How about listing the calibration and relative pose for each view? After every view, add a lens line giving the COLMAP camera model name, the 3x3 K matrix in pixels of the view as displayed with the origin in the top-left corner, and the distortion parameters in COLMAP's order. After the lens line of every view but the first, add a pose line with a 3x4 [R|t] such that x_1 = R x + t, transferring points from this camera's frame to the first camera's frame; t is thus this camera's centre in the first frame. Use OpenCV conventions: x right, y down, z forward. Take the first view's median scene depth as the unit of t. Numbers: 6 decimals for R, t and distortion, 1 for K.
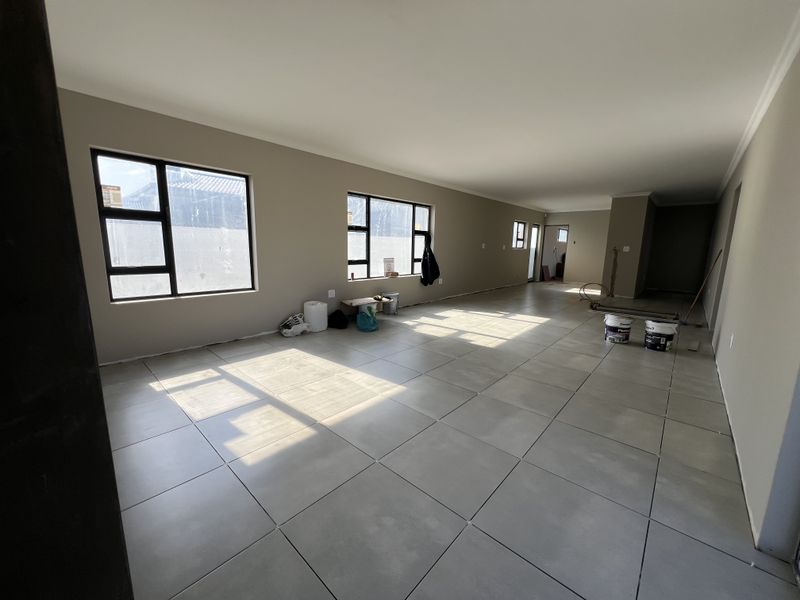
lens RADIAL K [[318.8, 0, 402.9], [0, 318.8, 300.4], [0, 0, 1]] dist [0.012490, -0.000266]
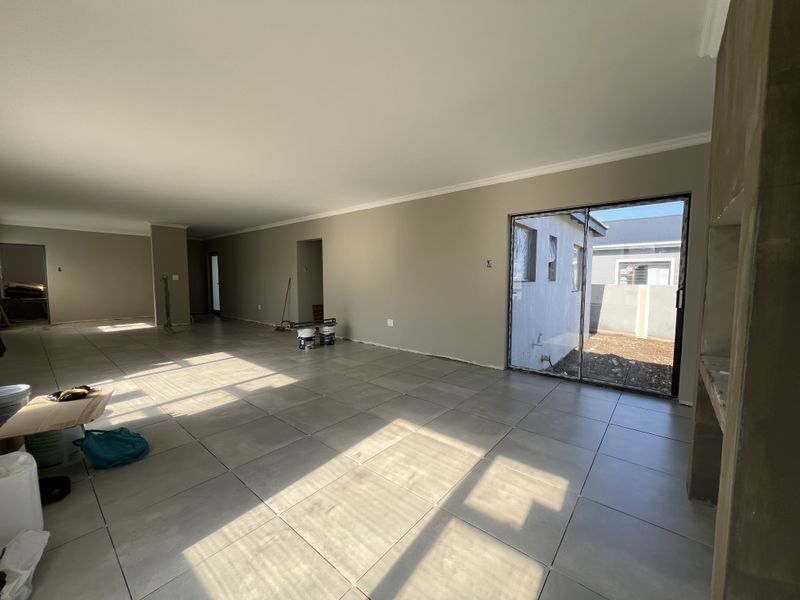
lens RADIAL K [[318.8, 0, 401.4], [0, 318.8, 300.2], [0, 0, 1]] dist [0.012490, -0.000266]
pose [[-0.042972, -0.084826, 0.995469, -0.919500], [0.163605, 0.982341, 0.090770, -0.176120], [-0.985590, 0.166764, -0.028336, 0.916039]]
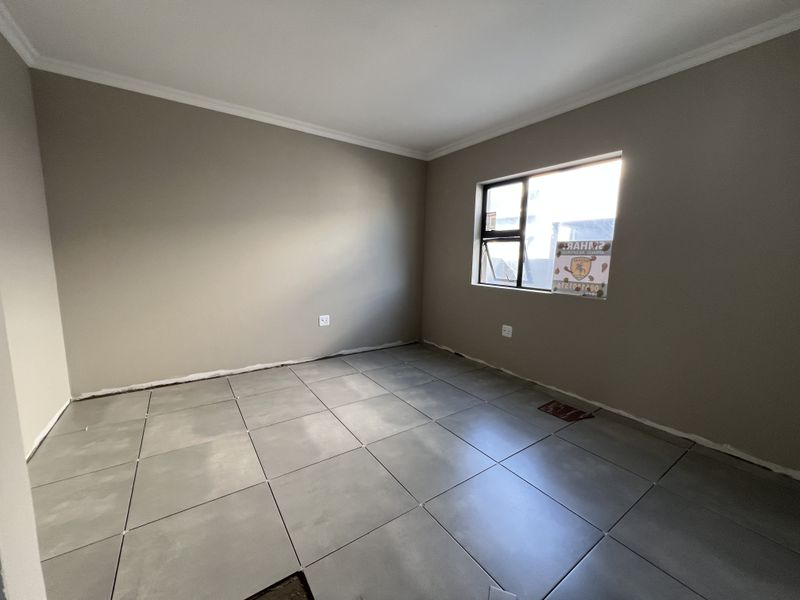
lens RADIAL K [[318.8, 0, 396.0], [0, 318.8, 302.9], [0, 0, 1]] dist [0.012490, -0.000266]
pose [[0.242092, -0.151635, 0.958331, -0.227742], [0.150359, 0.981643, 0.117341, -0.040884], [-0.958532, 0.115686, 0.260448, 0.220490]]
